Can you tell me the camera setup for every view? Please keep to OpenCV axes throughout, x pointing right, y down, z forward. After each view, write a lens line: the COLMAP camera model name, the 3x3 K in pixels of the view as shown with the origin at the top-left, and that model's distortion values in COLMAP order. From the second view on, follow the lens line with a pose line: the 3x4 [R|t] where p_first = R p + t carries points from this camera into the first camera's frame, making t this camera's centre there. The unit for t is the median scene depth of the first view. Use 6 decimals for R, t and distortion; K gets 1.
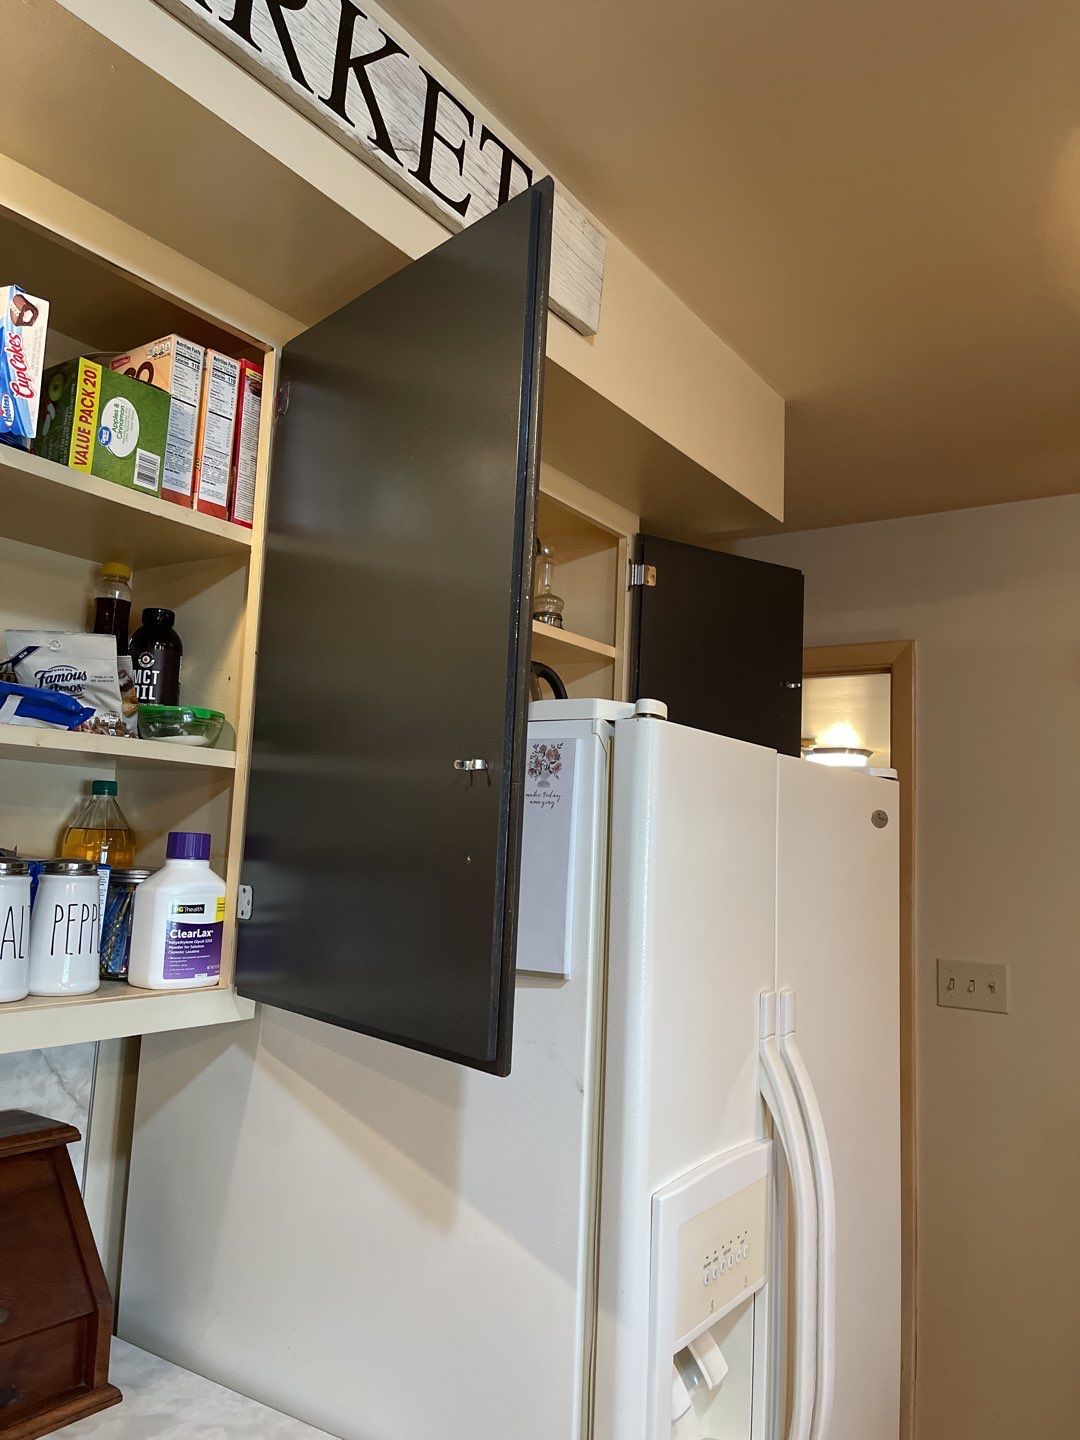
lens RADIAL K [[1090.3, 0, 540.0], [0, 1090.3, 720.0], [0, 0, 1]] dist [0.005417, 0.001523]
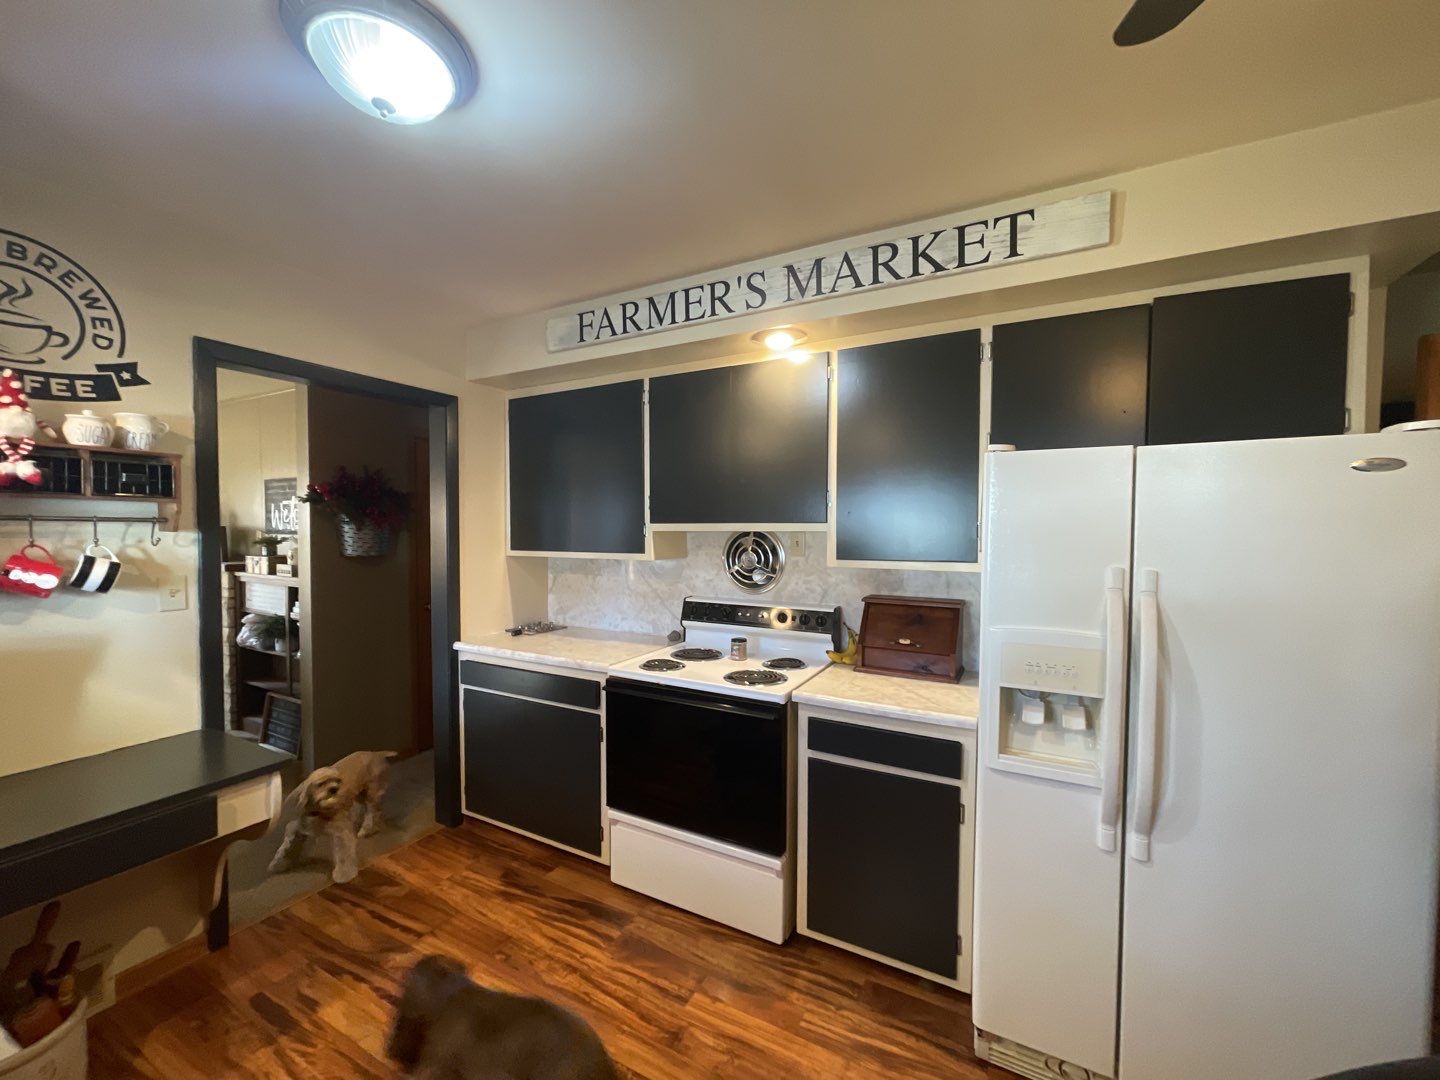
lens RADIAL K [[578.3, 0, 721.5], [0, 578.3, 545.8], [0, 0, 1]] dist [-0.000860, -0.000949]
pose [[0.098514, -0.005353, -0.995121, 1.274322], [0.117823, 0.993014, 0.006323, 0.121013], [0.988136, -0.117871, 0.098456, 0.181782]]
